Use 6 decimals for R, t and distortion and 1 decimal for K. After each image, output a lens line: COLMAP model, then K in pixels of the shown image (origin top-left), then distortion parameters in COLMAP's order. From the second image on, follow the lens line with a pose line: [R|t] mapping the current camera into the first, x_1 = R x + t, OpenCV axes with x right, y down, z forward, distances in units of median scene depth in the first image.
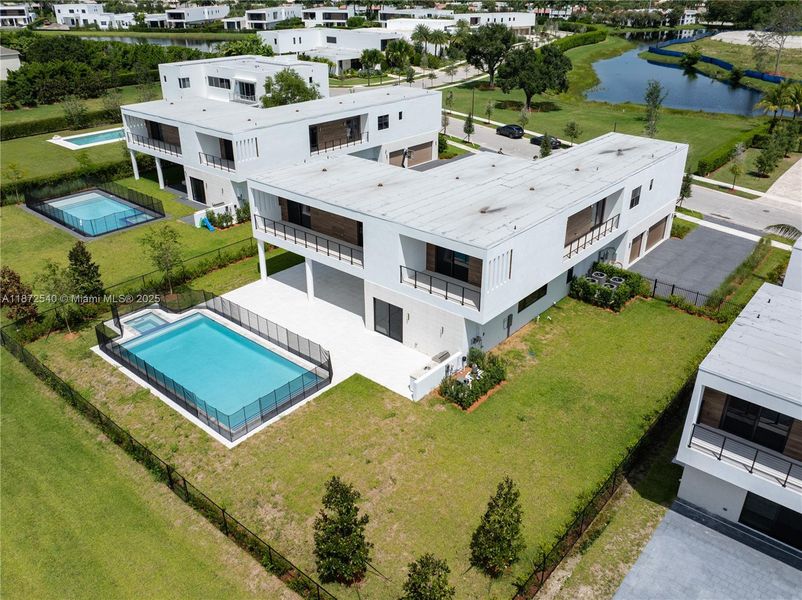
lens RADIAL K [[641.9, 0, 403.4], [0, 641.9, 299.2], [0, 0, 1]] dist [-0.035308, -0.006104]
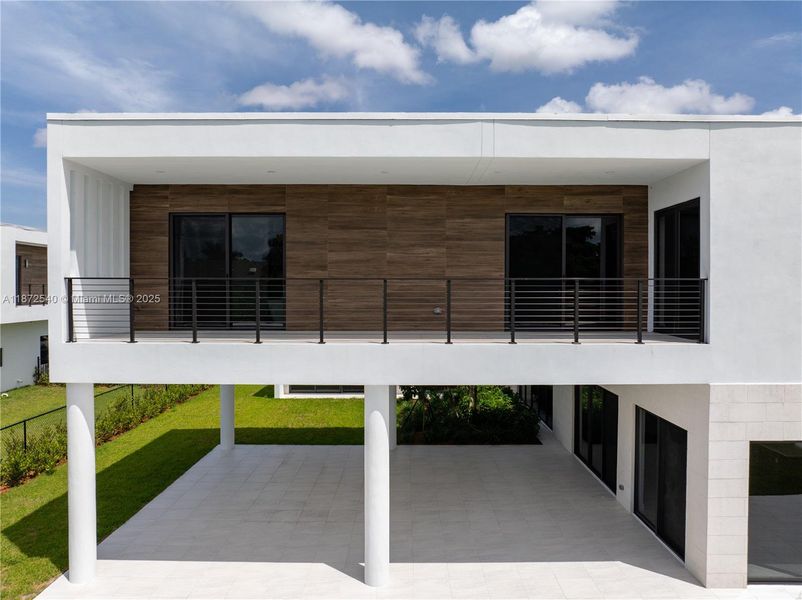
lens RADIAL K [[568.0, 0, 401.9], [0, 568.0, 295.6], [0, 0, 1]] dist [-0.036060, -0.017095]
pose [[0.764919, -0.011409, 0.644025, -0.214759], [0.292884, 0.896665, -0.331979, -0.017438], [-0.573688, 0.442562, 0.689218, 0.629243]]
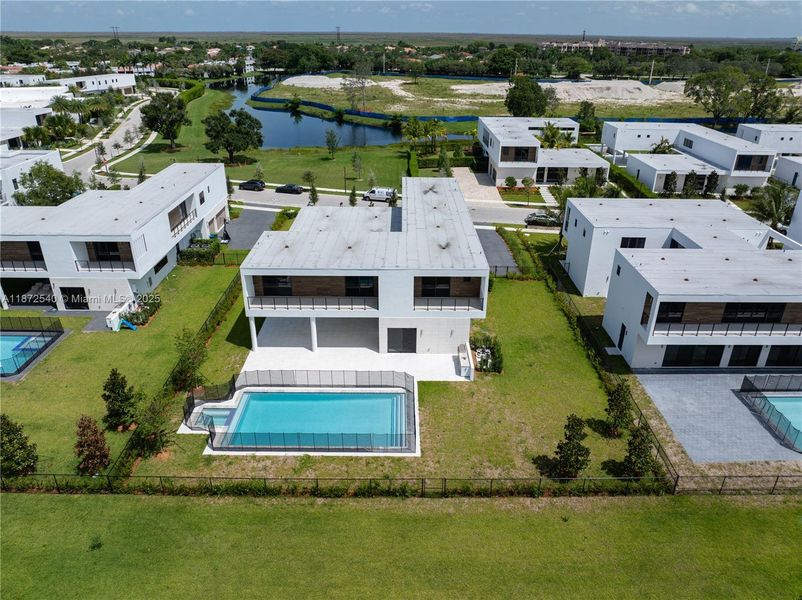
lens RADIAL K [[567.9, 0, 398.4], [0, 567.9, 302.5], [0, 0, 1]] dist [-0.029989, 0.005705]
pose [[0.766053, -0.280909, 0.578147, -0.491786], [0.289254, 0.953886, 0.080208, -0.100471], [-0.574017, 0.105788, 0.811981, 0.011775]]
